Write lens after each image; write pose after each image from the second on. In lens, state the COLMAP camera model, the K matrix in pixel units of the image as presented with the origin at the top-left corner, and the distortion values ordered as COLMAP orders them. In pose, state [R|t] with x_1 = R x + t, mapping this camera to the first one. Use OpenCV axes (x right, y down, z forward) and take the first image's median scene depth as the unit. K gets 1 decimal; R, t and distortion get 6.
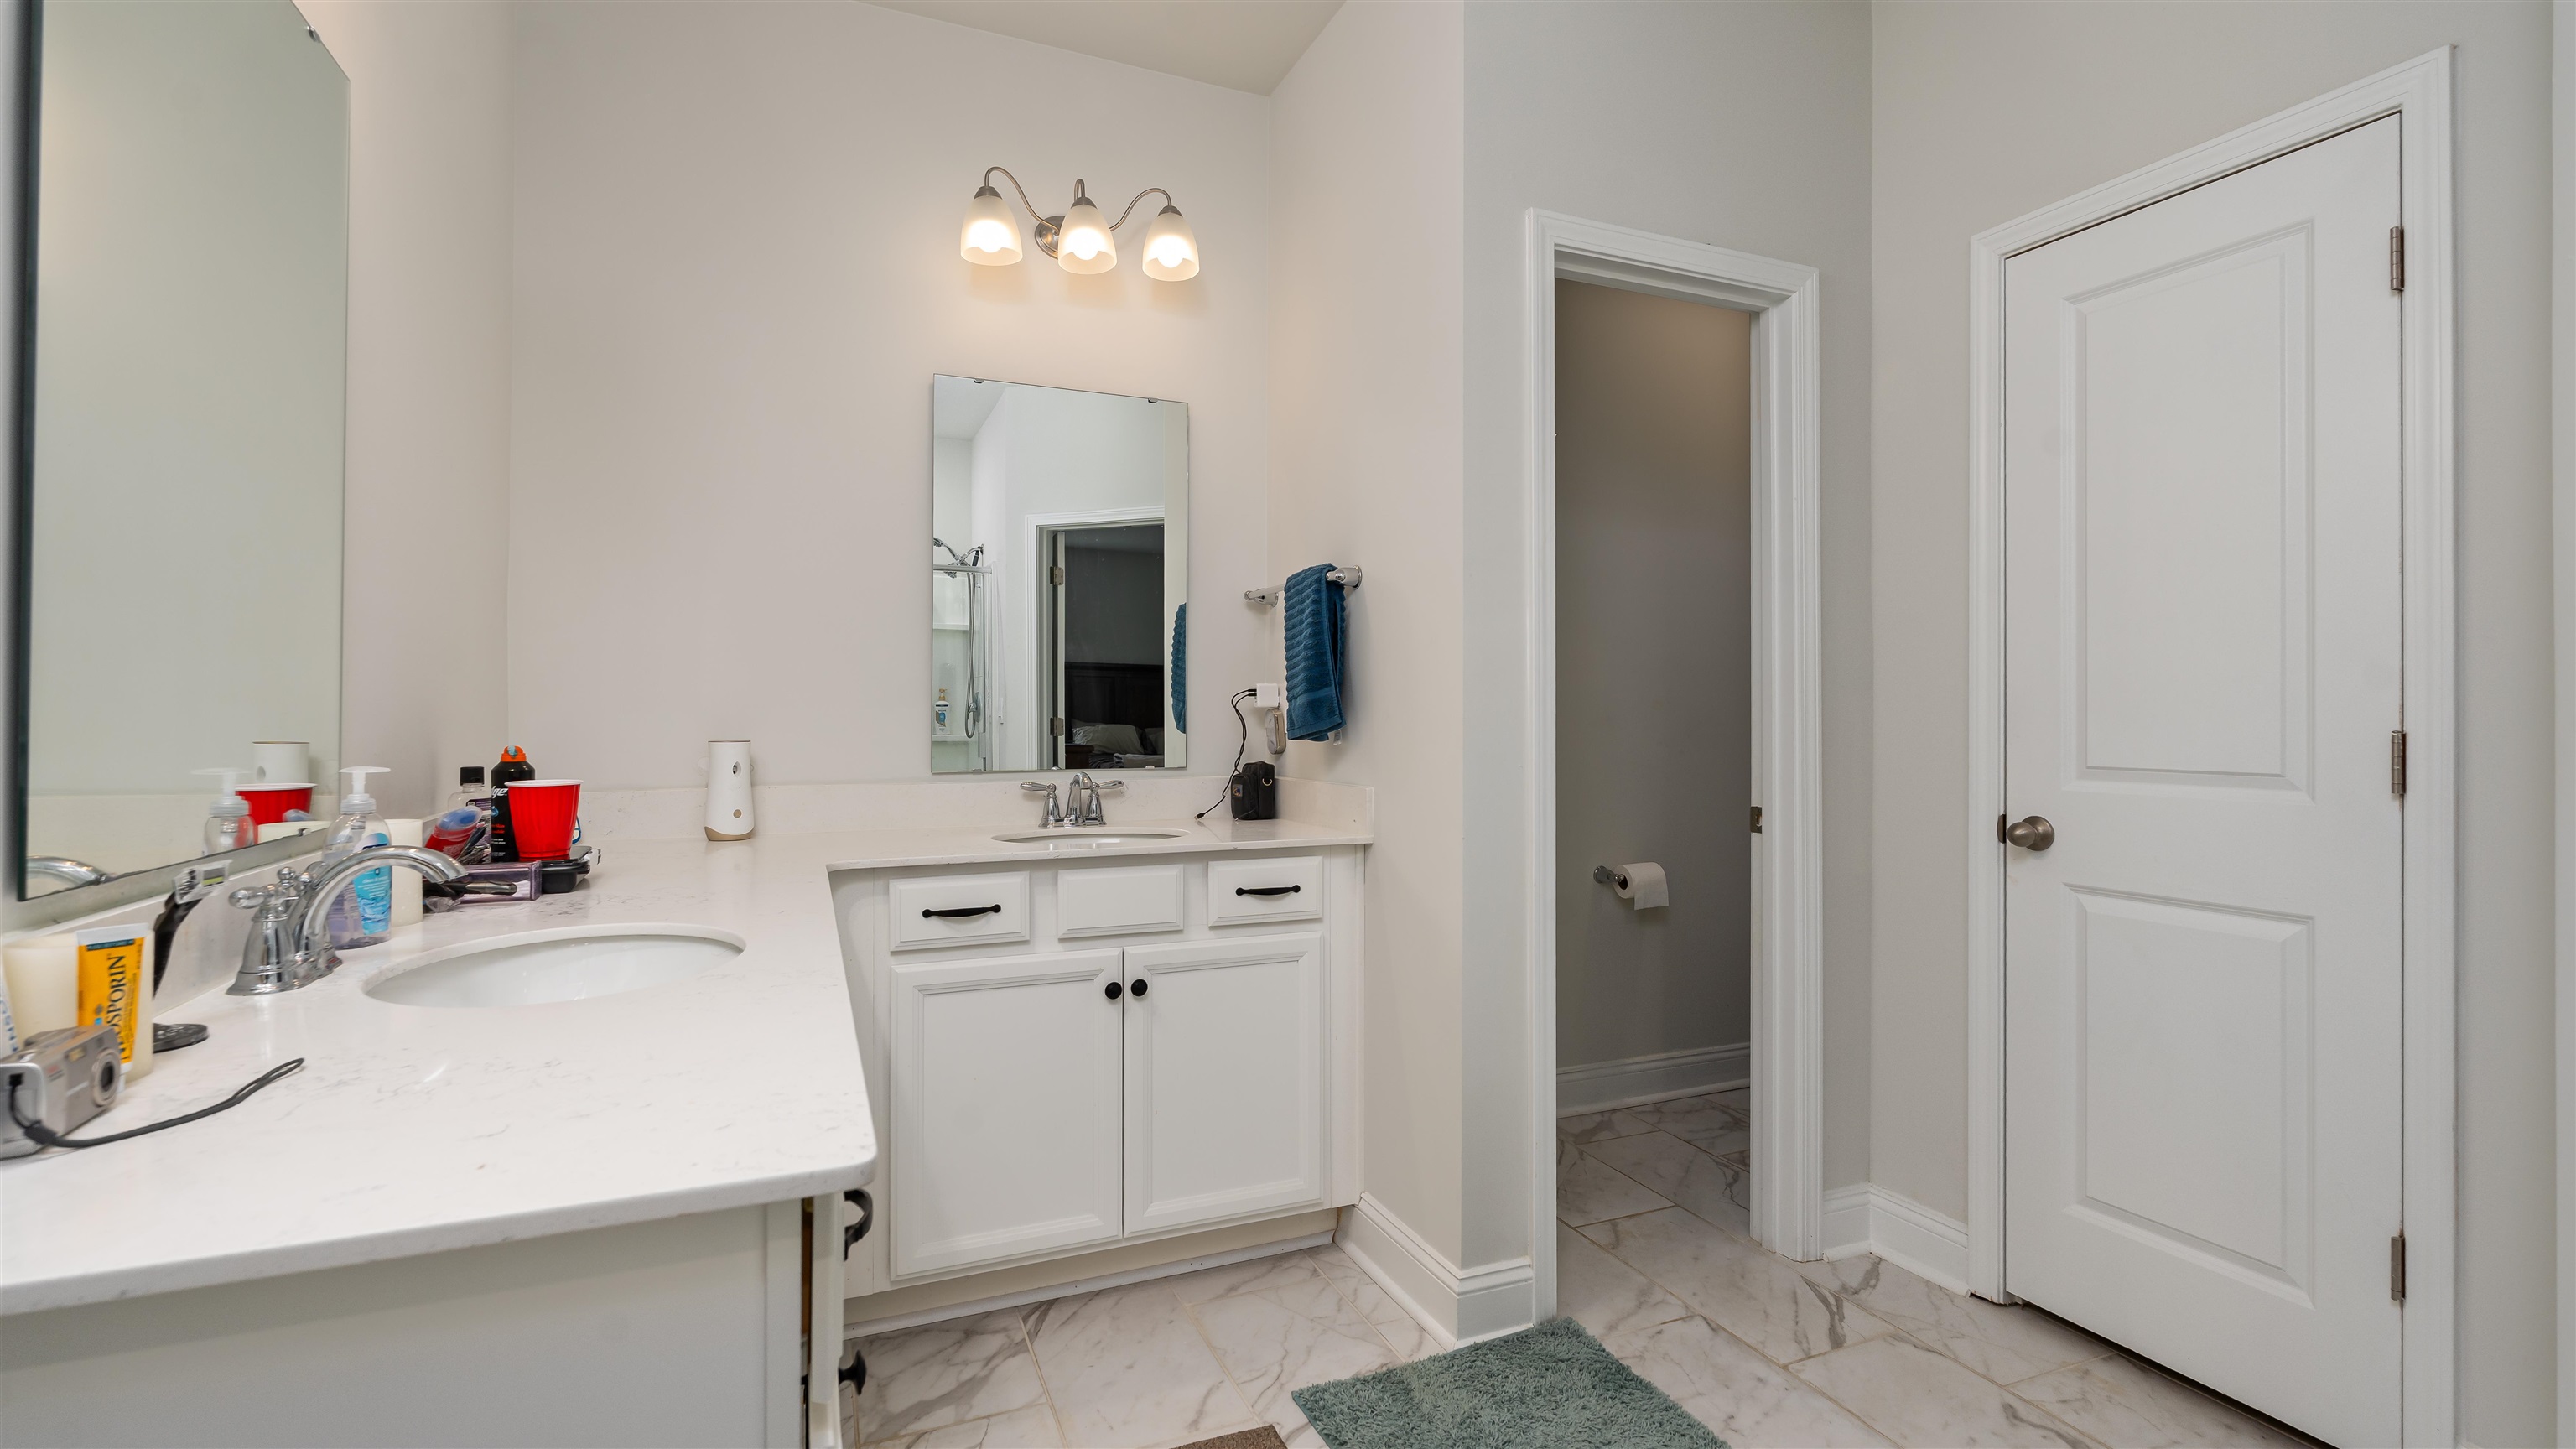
lens RADIAL K [[1155.9, 0, 1288.0], [0, 1155.9, 724.5], [0, 0, 1]] dist [-0.000650, -0.000338]
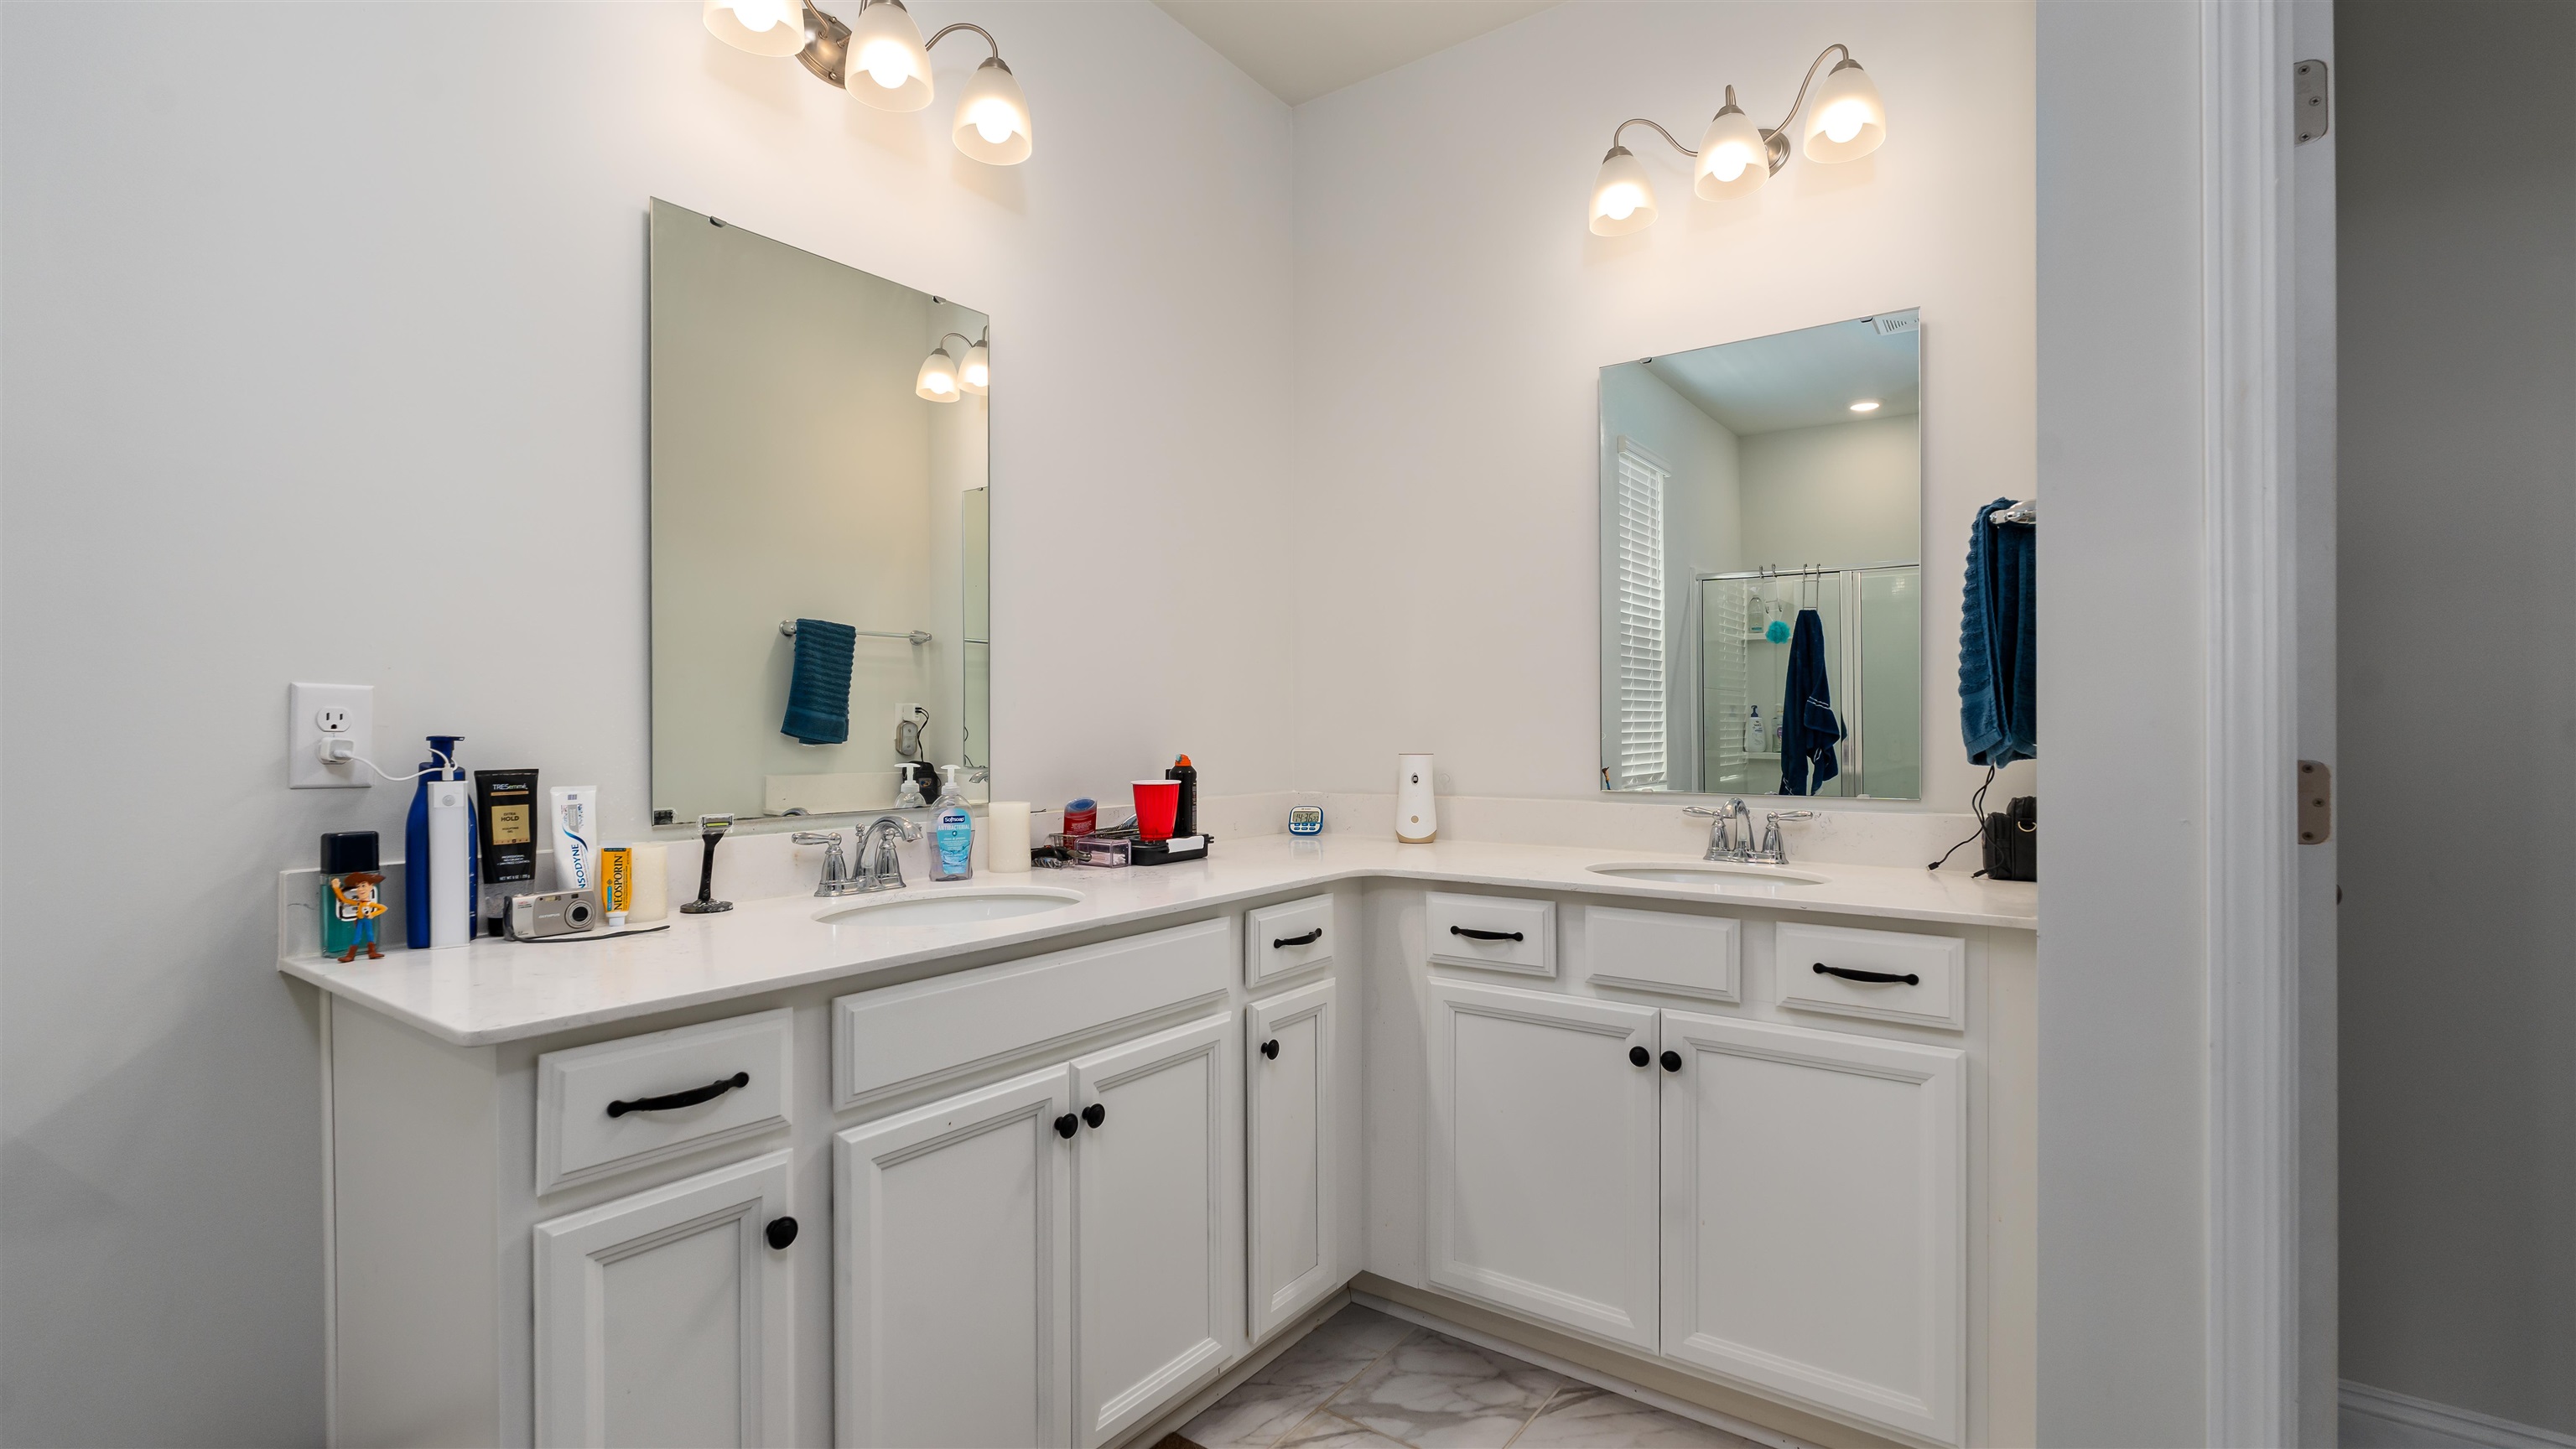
lens RADIAL K [[1163.3, 0, 1282.4], [0, 1163.3, 746.5], [0, 0, 1]] dist [-0.000629, -0.000106]
pose [[0.505314, 0.009591, -0.862882, 0.445049], [-0.003545, 0.999953, 0.009039, -0.002552], [0.862928, -0.001509, 0.505325, 0.345424]]
